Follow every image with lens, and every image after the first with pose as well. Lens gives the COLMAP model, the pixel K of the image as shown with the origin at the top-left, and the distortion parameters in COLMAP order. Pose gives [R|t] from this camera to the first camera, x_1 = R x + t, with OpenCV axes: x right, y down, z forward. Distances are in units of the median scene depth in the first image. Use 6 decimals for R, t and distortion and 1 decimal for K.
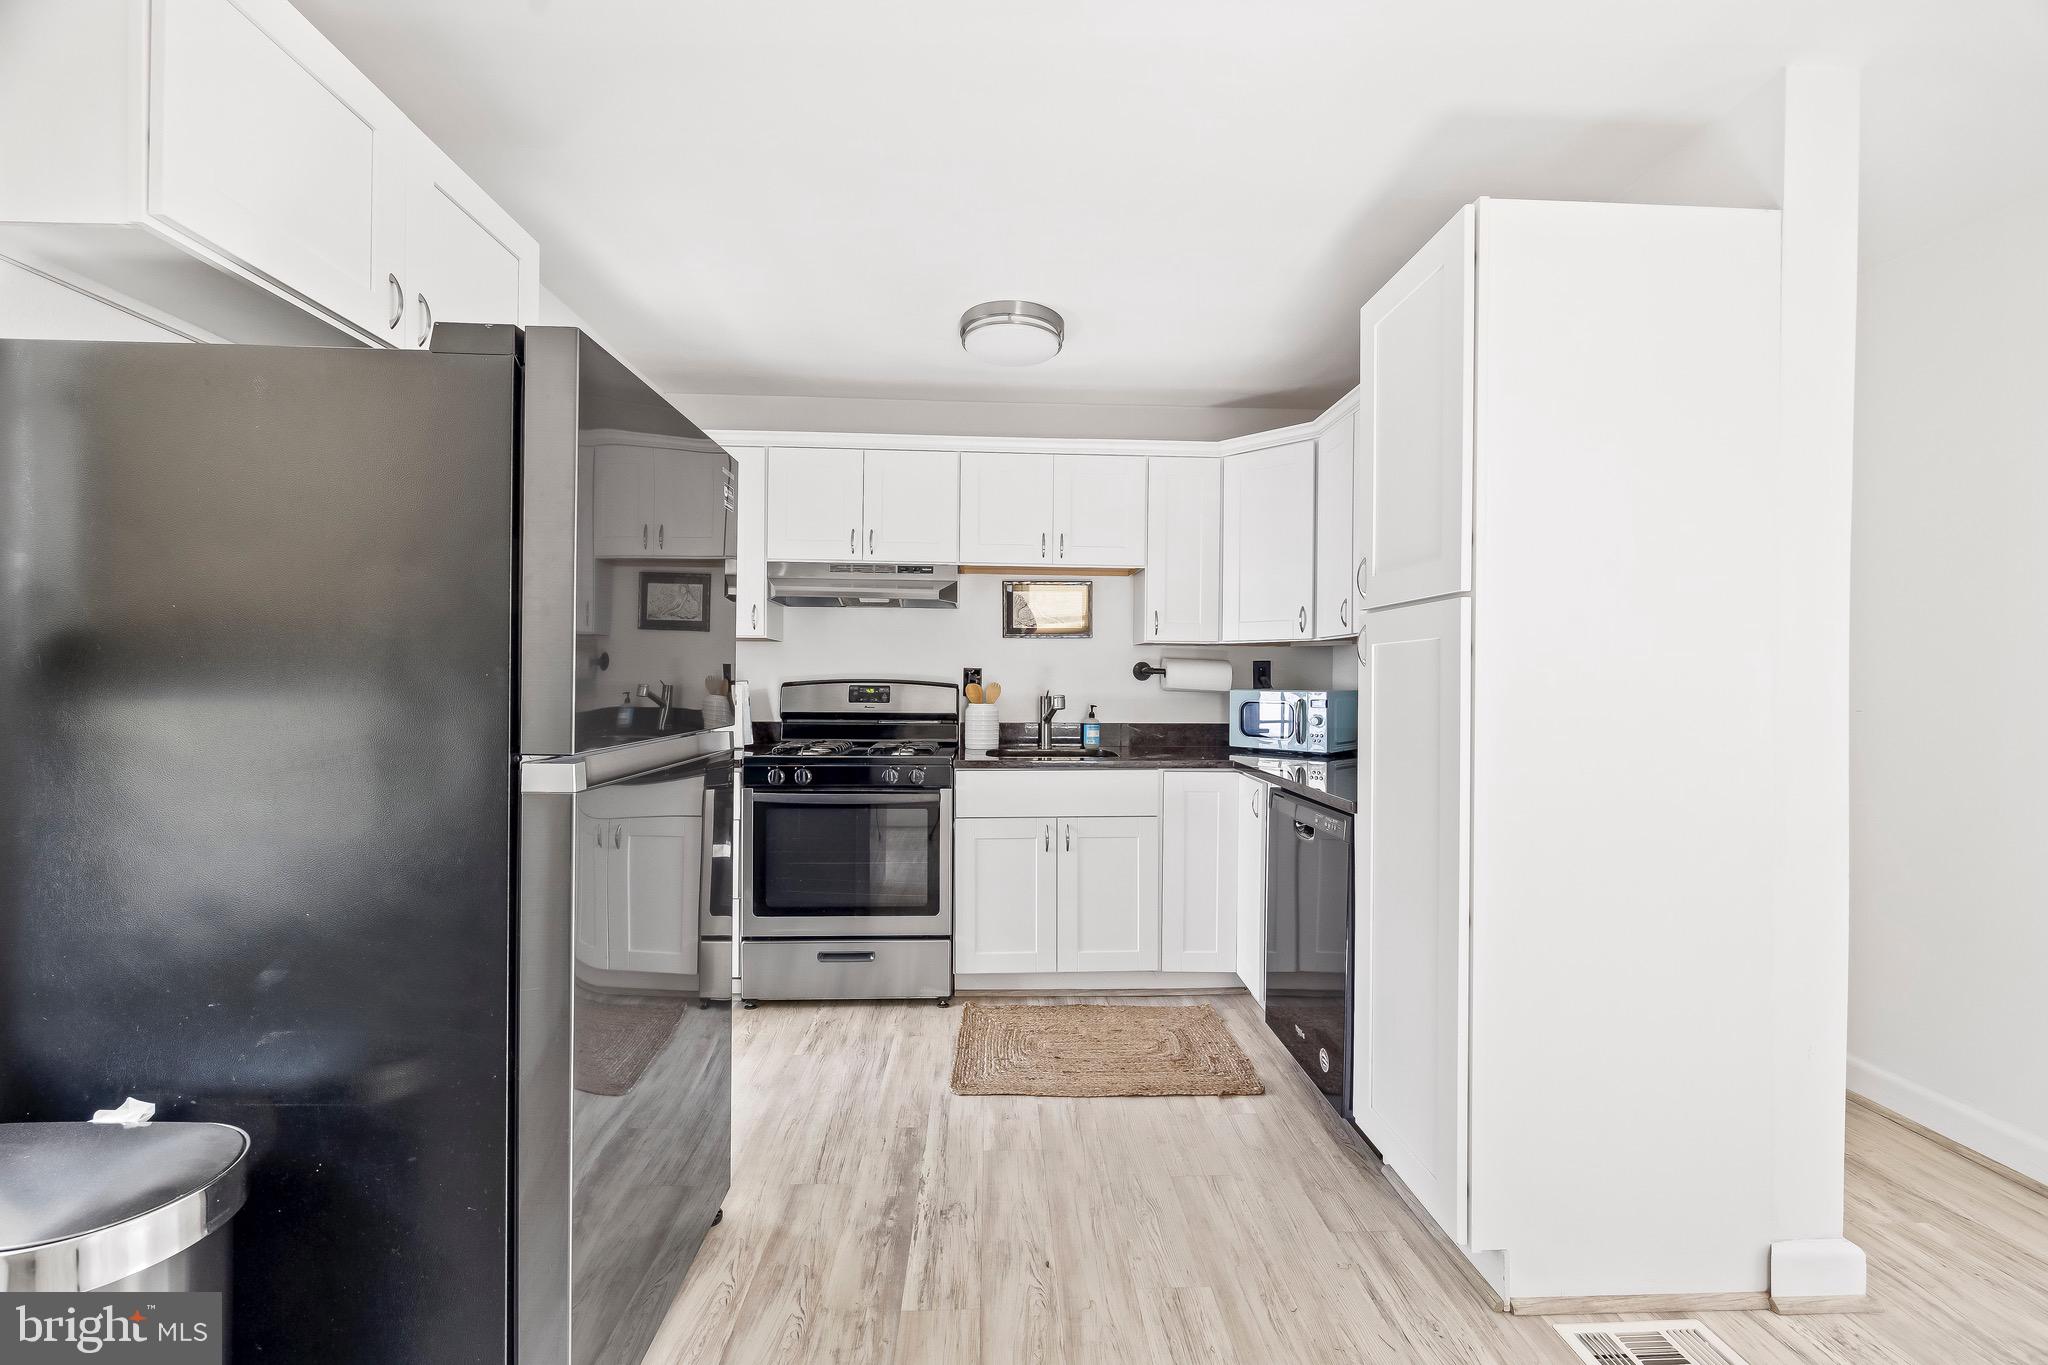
lens RADIAL K [[833.2, 0, 1030.1], [0, 833.2, 680.0], [0, 0, 1]] dist [-0.008325, 0.002043]
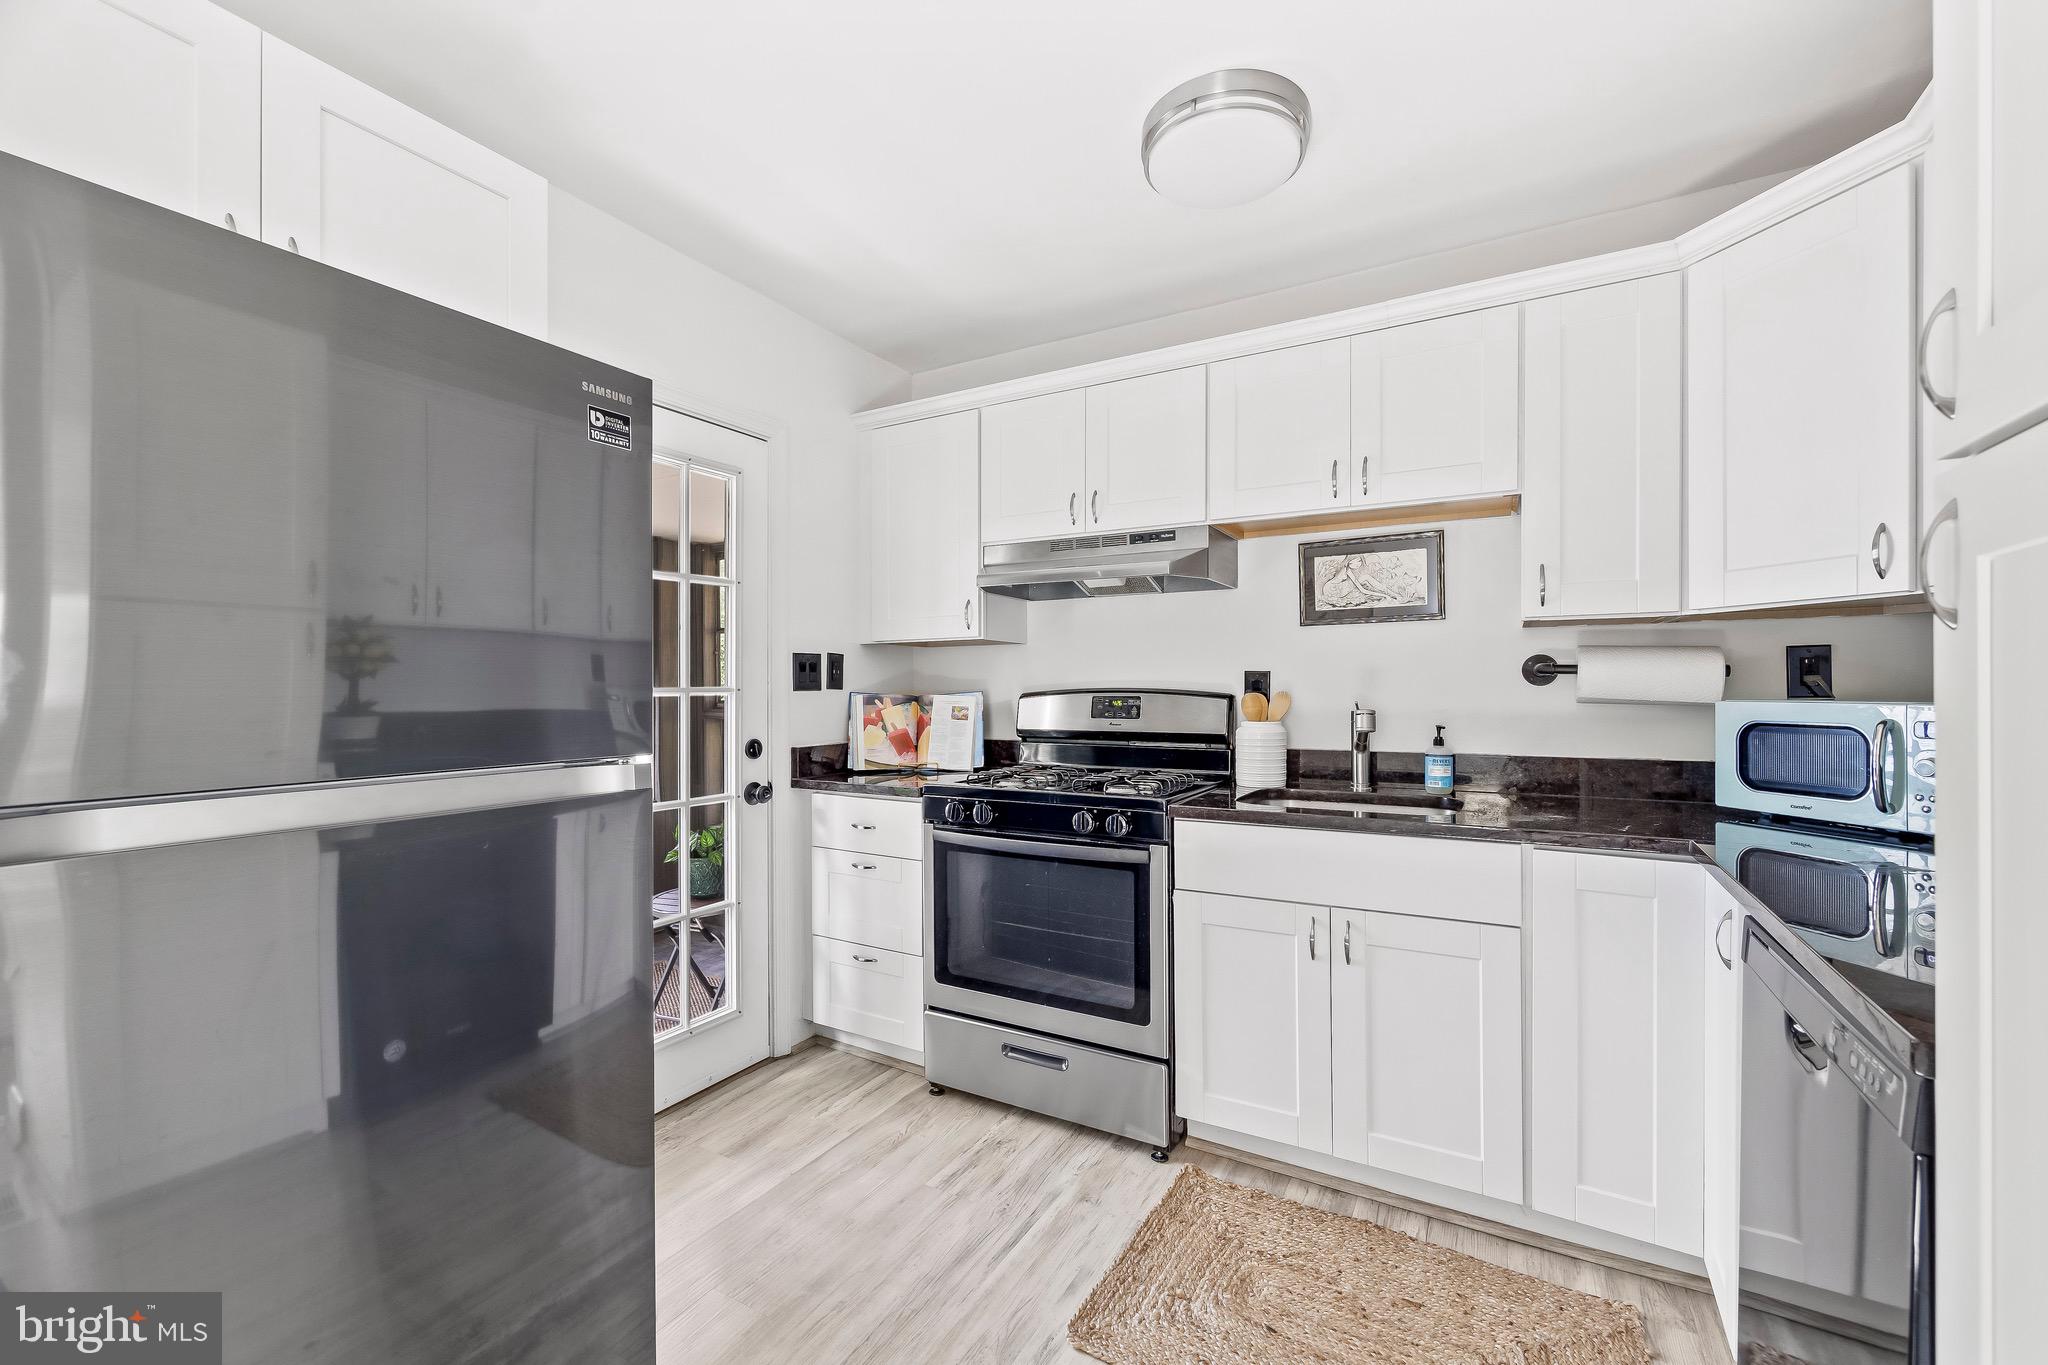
lens RADIAL K [[833.2, 0, 1020.9], [0, 833.2, 688.4], [0, 0, 1]] dist [-0.008325, 0.002043]
pose [[0.840363, -0.010537, -0.541921, 0.161229], [0.008825, 0.999944, -0.005758, 0.003351], [0.541952, 0.000056, 0.840410, 0.323821]]
